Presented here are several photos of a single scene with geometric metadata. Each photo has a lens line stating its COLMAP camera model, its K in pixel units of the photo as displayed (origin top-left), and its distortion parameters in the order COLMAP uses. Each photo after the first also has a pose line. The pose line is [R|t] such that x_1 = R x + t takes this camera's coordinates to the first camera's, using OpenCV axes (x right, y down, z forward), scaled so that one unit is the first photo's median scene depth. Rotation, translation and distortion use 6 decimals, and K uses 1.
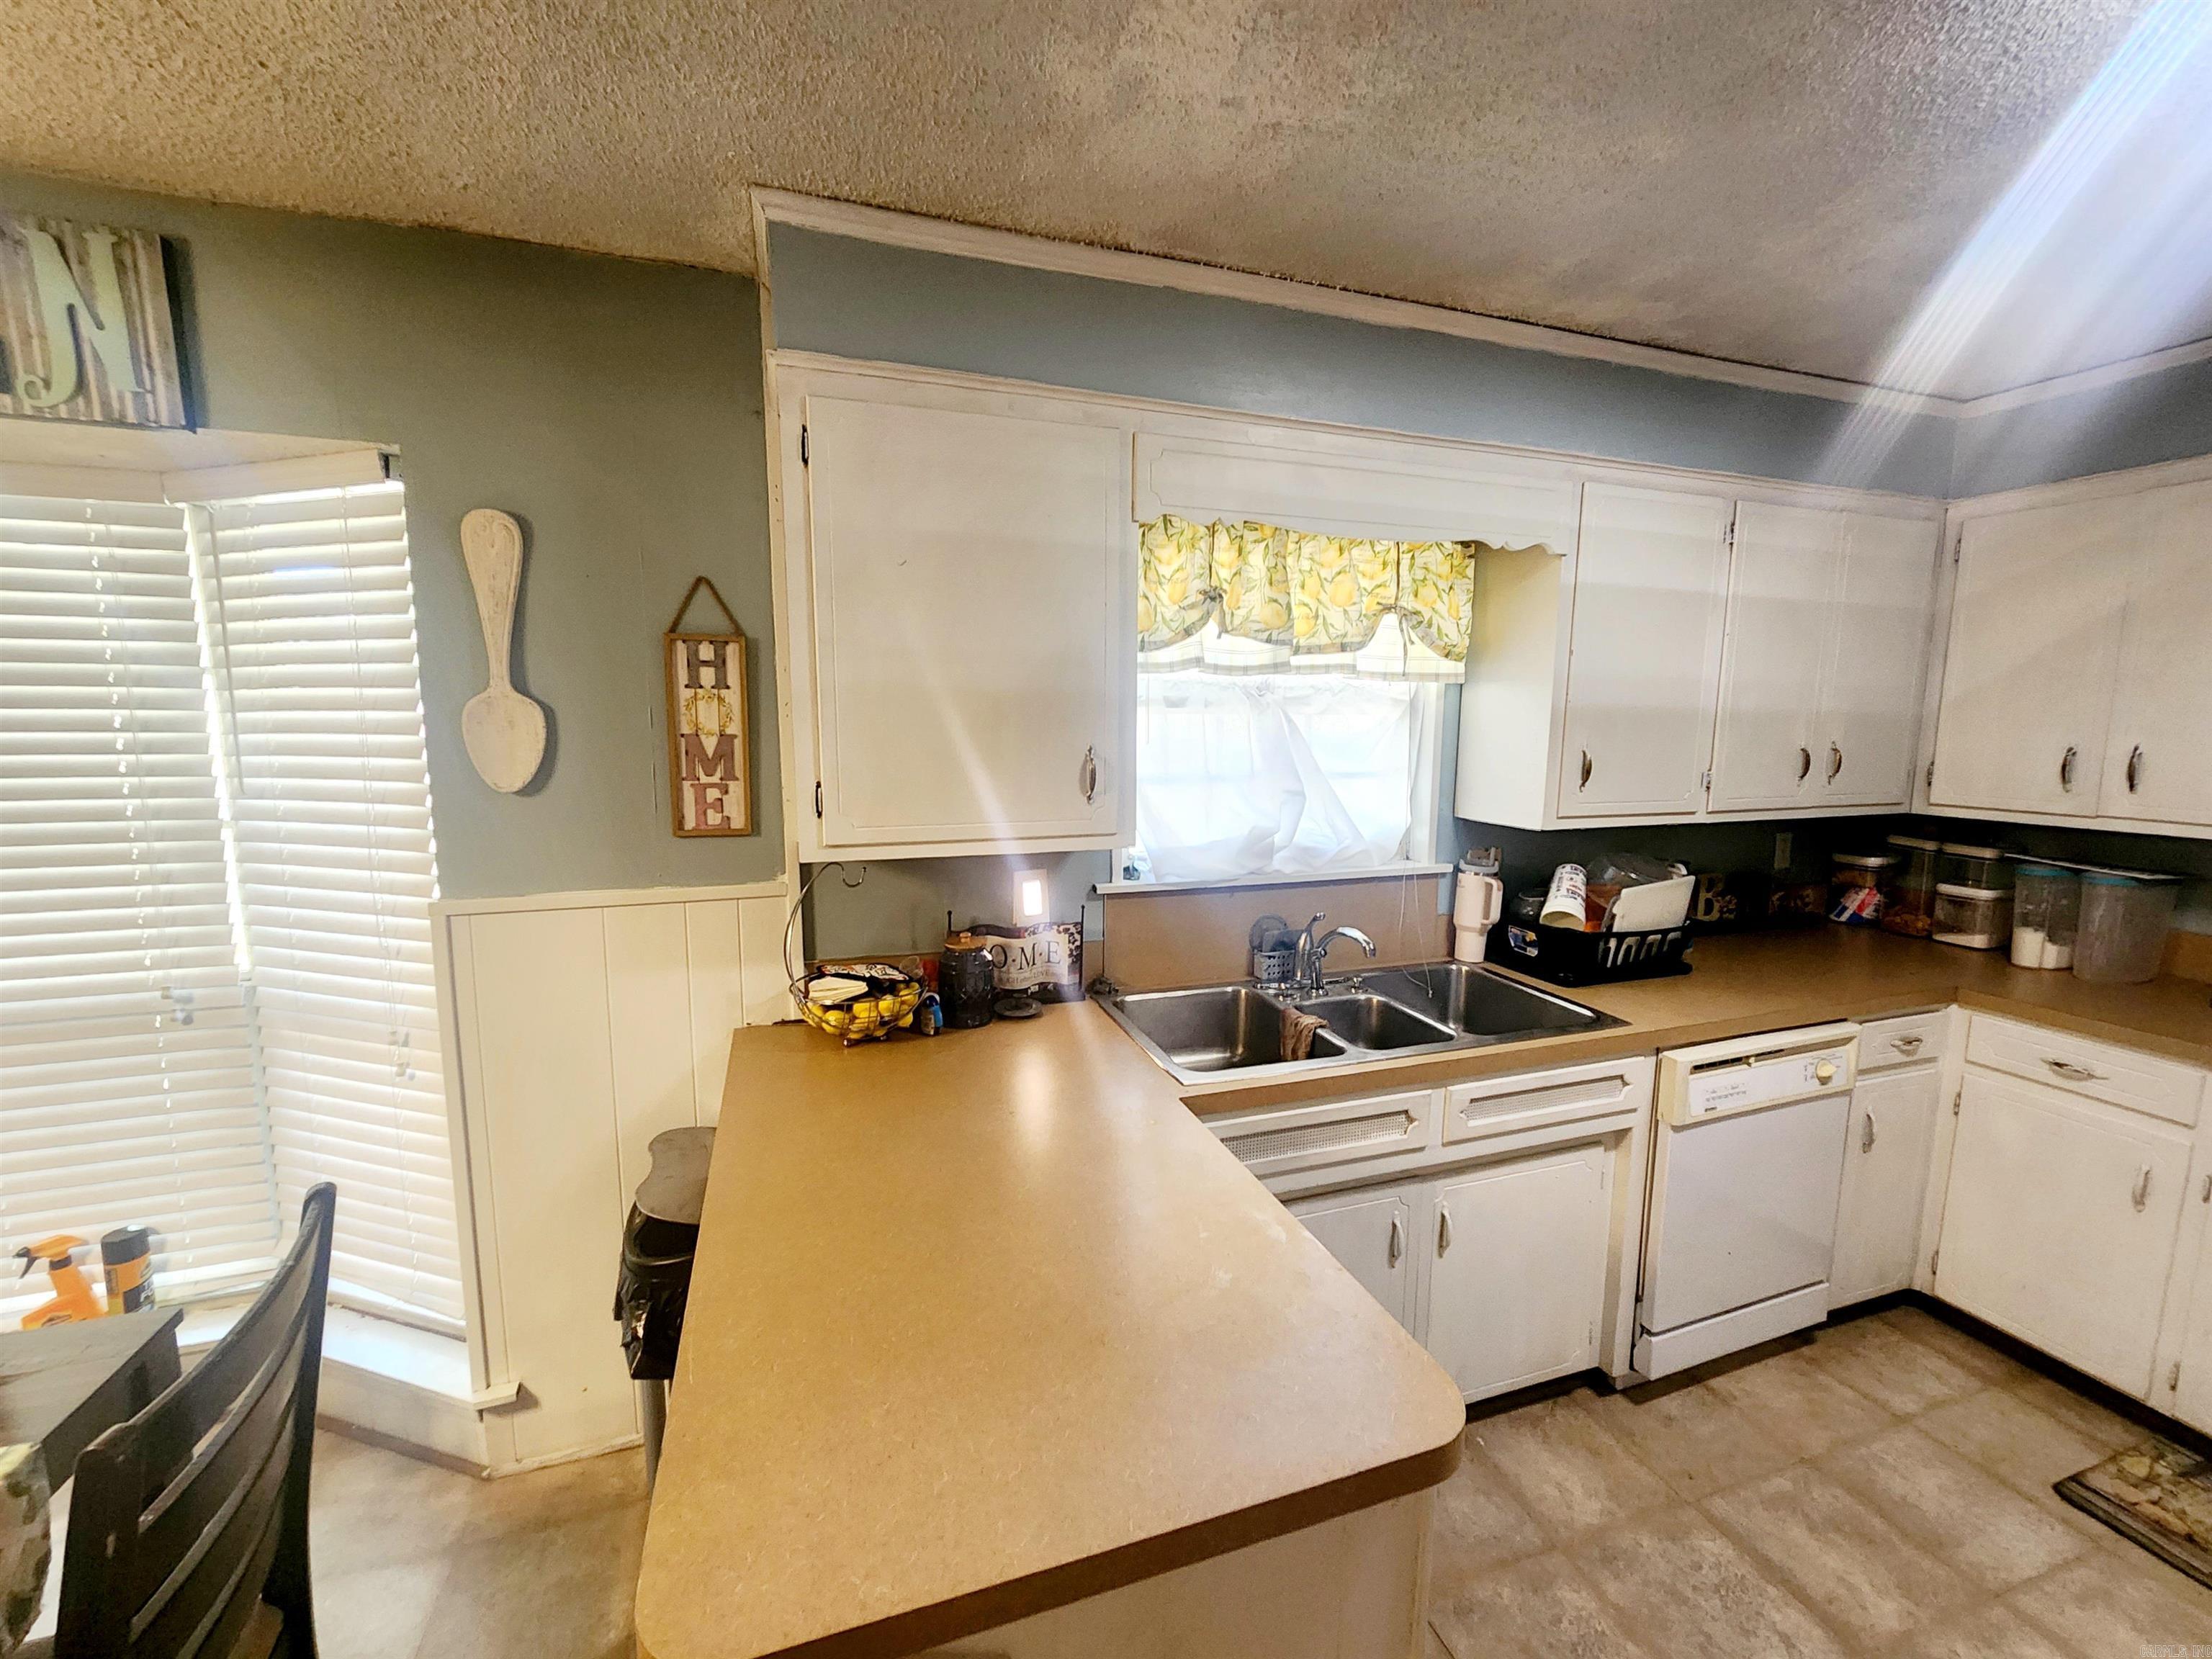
lens RADIAL K [[915.9, 0, 1093.8], [0, 915.9, 825.5], [0, 0, 1]] dist [0.007175, -0.003310]
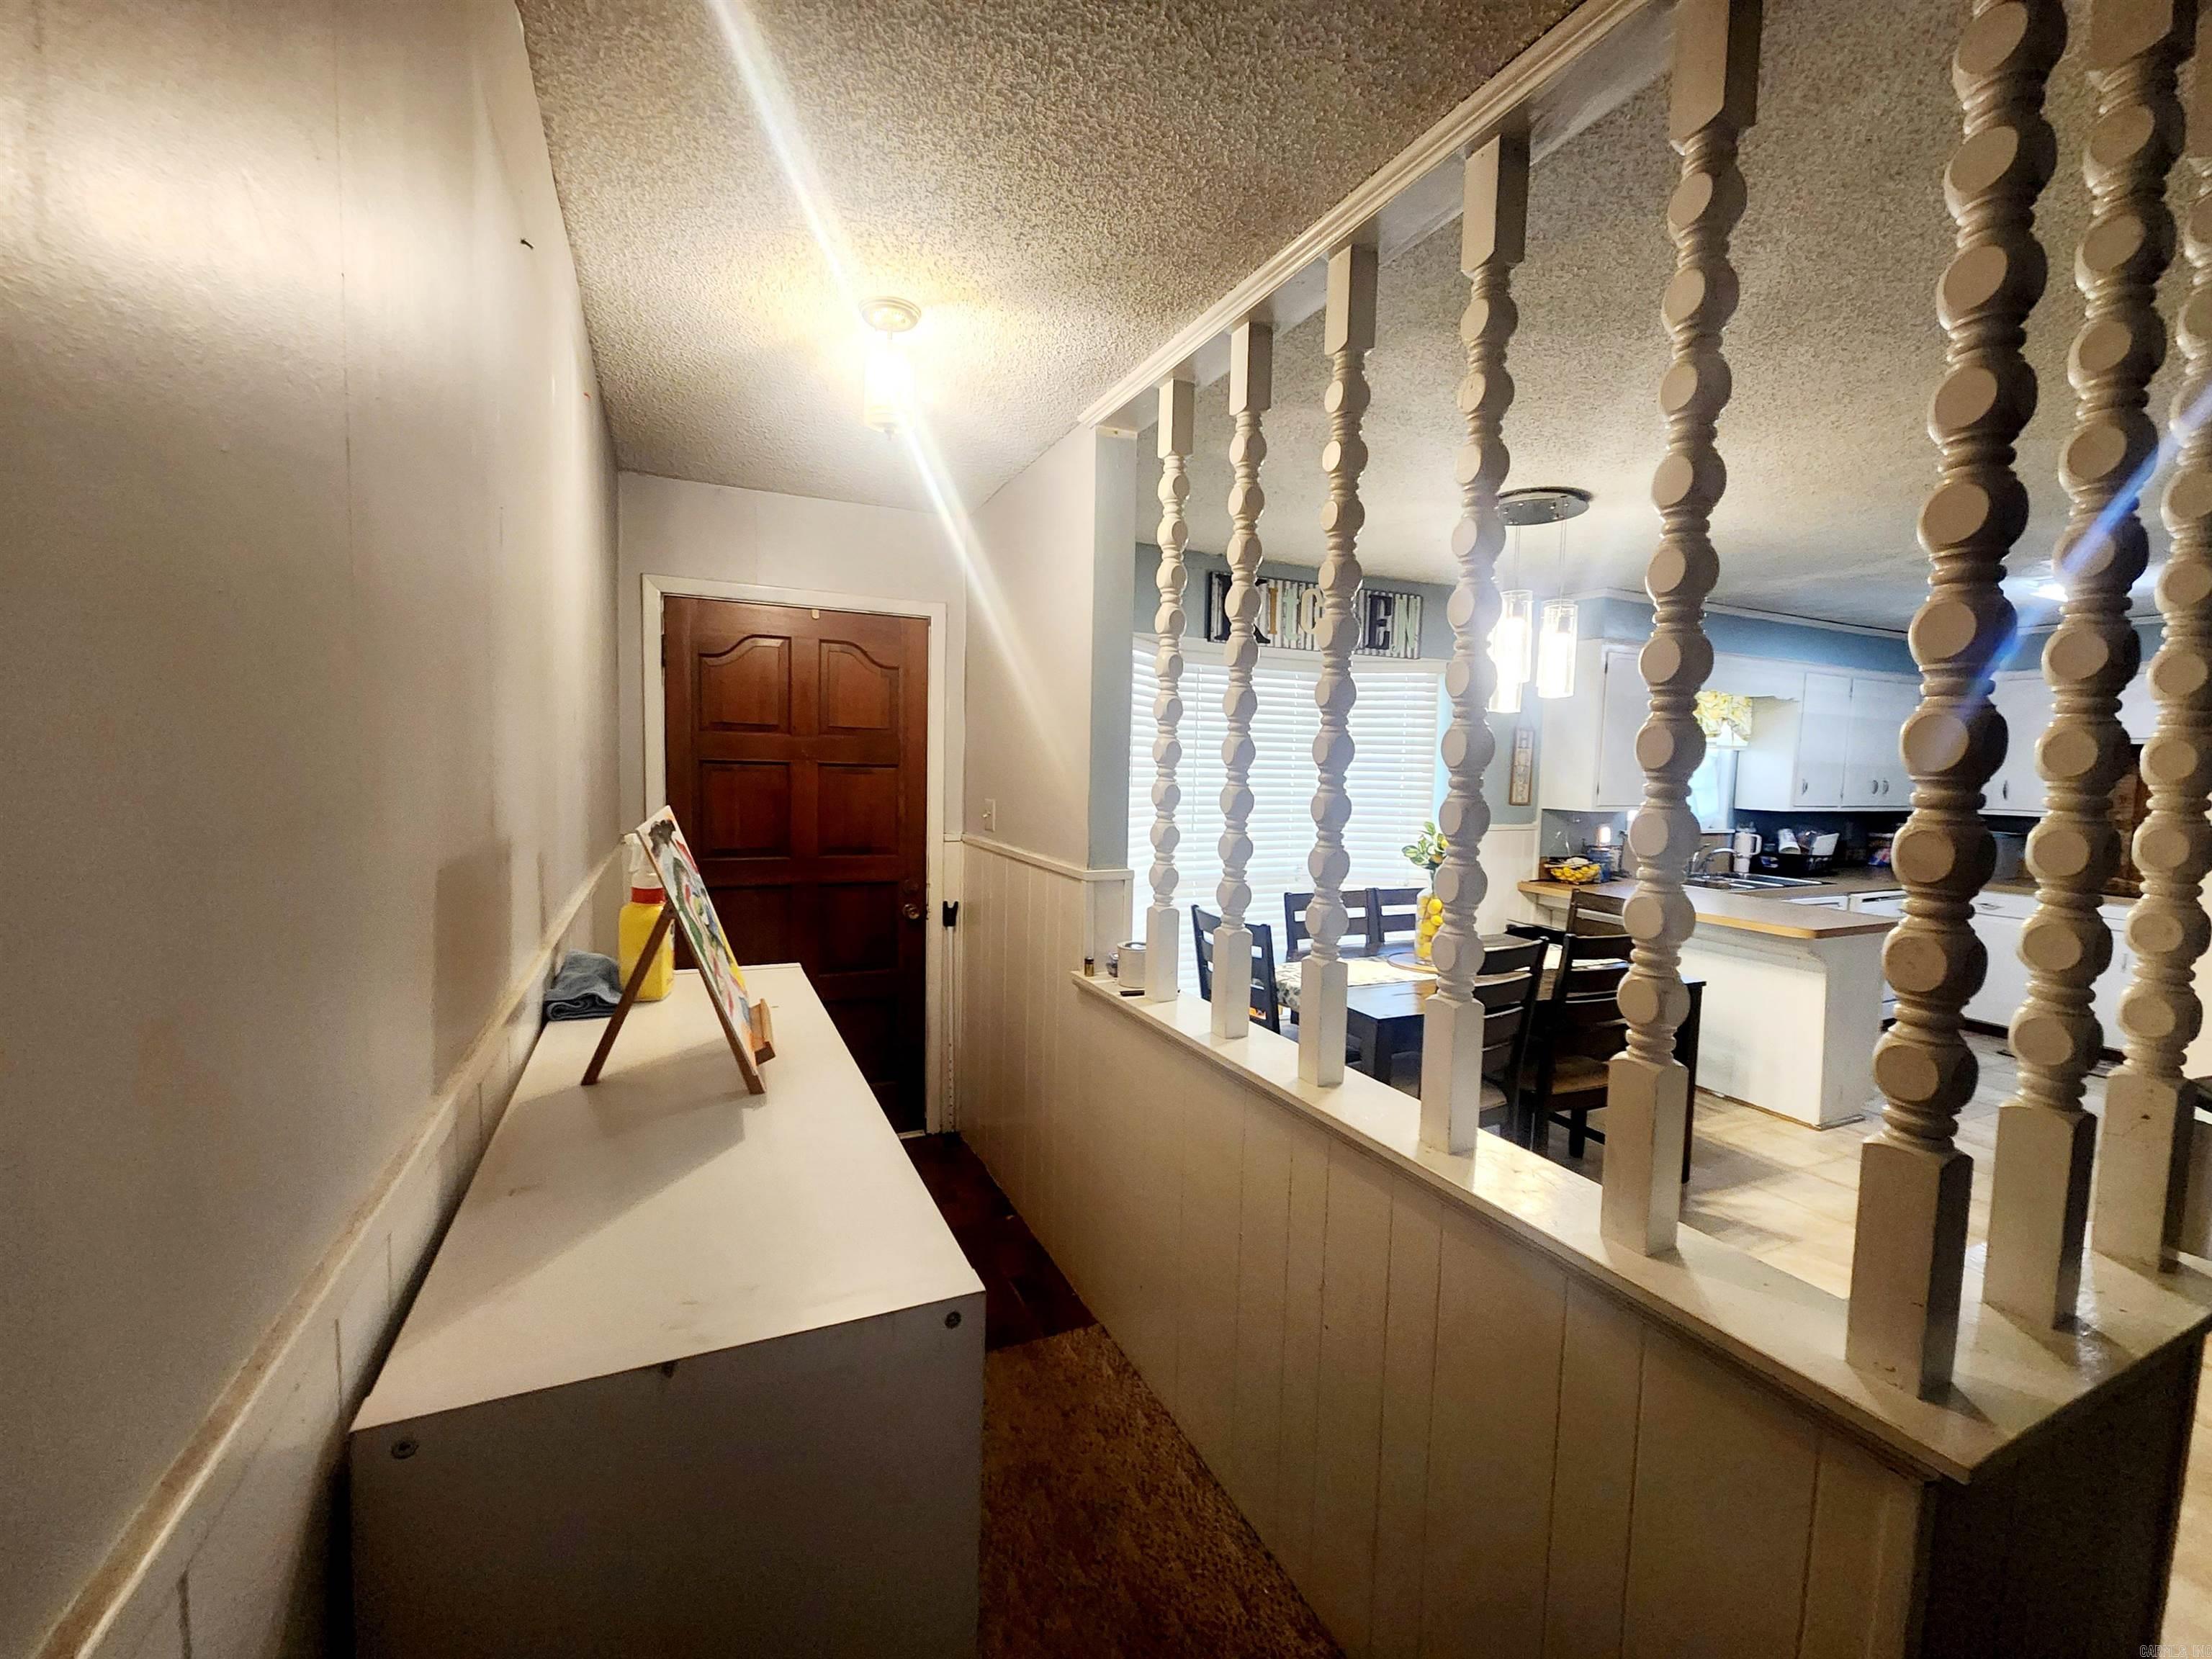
lens RADIAL K [[915.9, 0, 1093.8], [0, 915.9, 825.5], [0, 0, 1]] dist [0.007175, -0.003310]
pose [[0.993871, 0.008940, 0.110183, -1.643485], [-0.002957, 0.998518, -0.054348, 0.185077], [-0.110506, 0.053689, 0.992424, -1.238645]]
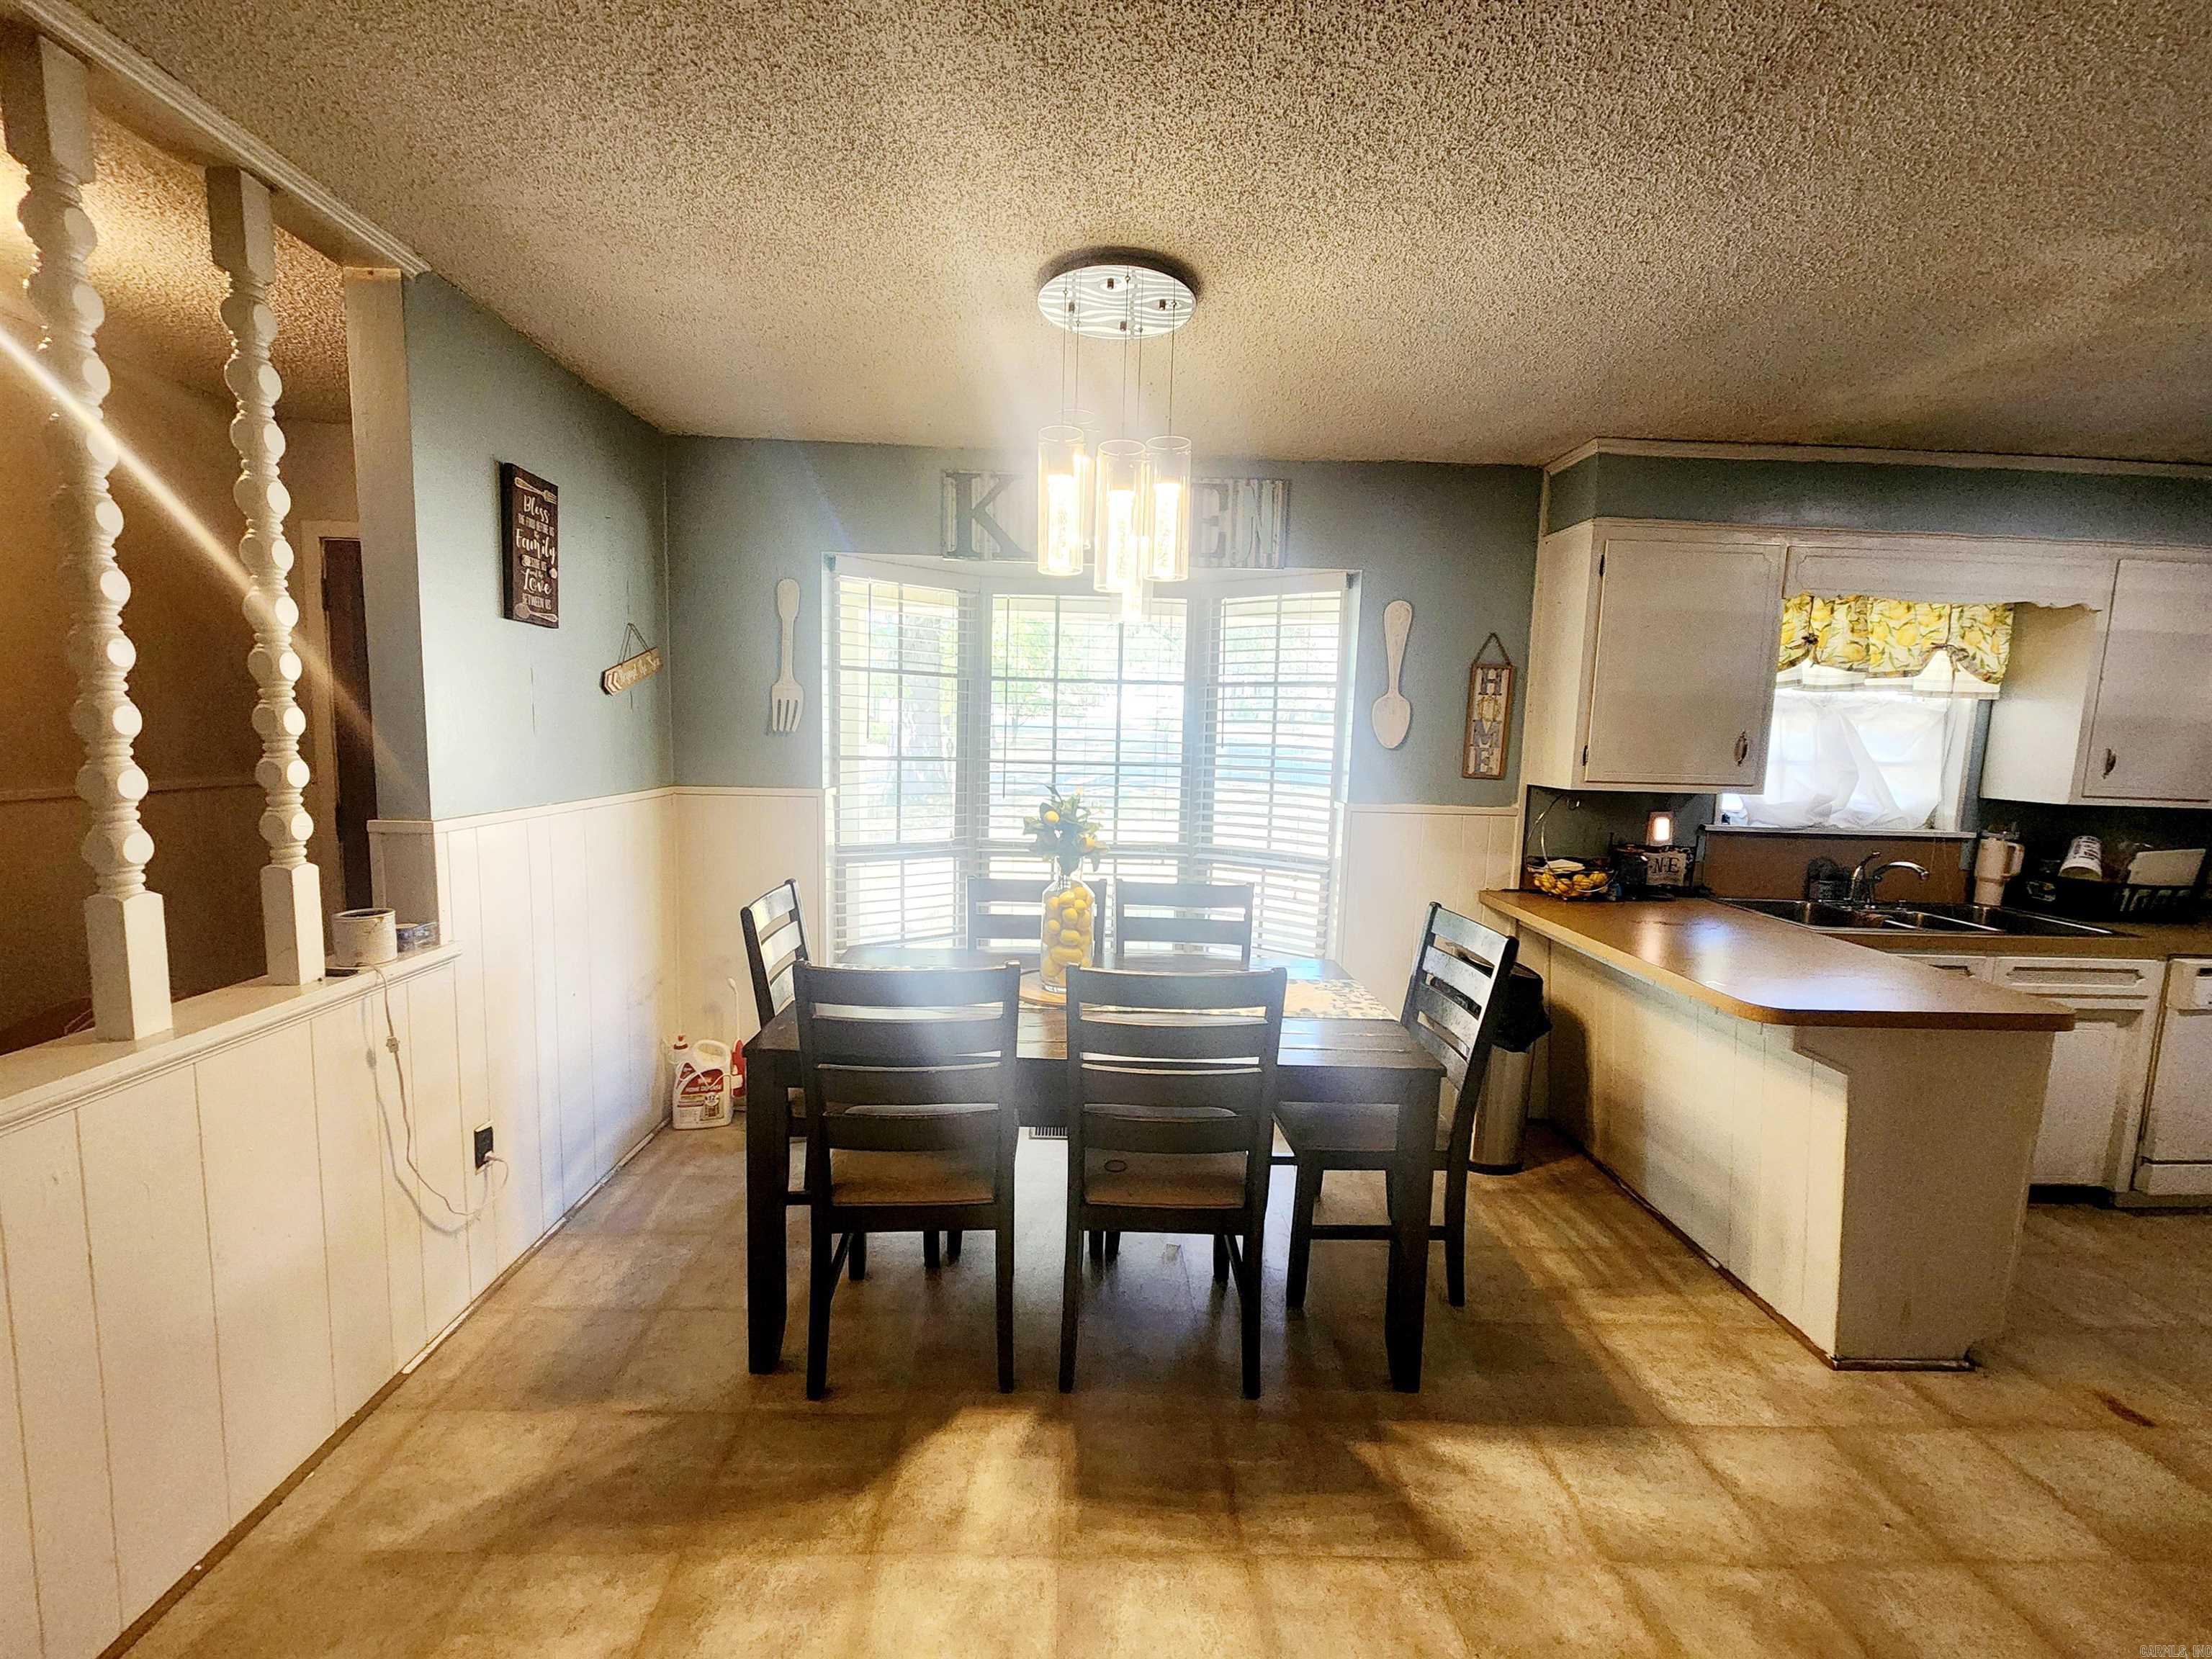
lens RADIAL K [[915.9, 0, 1093.8], [0, 915.9, 825.5], [0, 0, 1]] dist [0.007175, -0.003310]
pose [[0.954894, 0.055240, -0.291764, -0.530363], [-0.061013, 0.998079, -0.010715, 0.145525], [0.290611, 0.028033, 0.956430, -0.789388]]
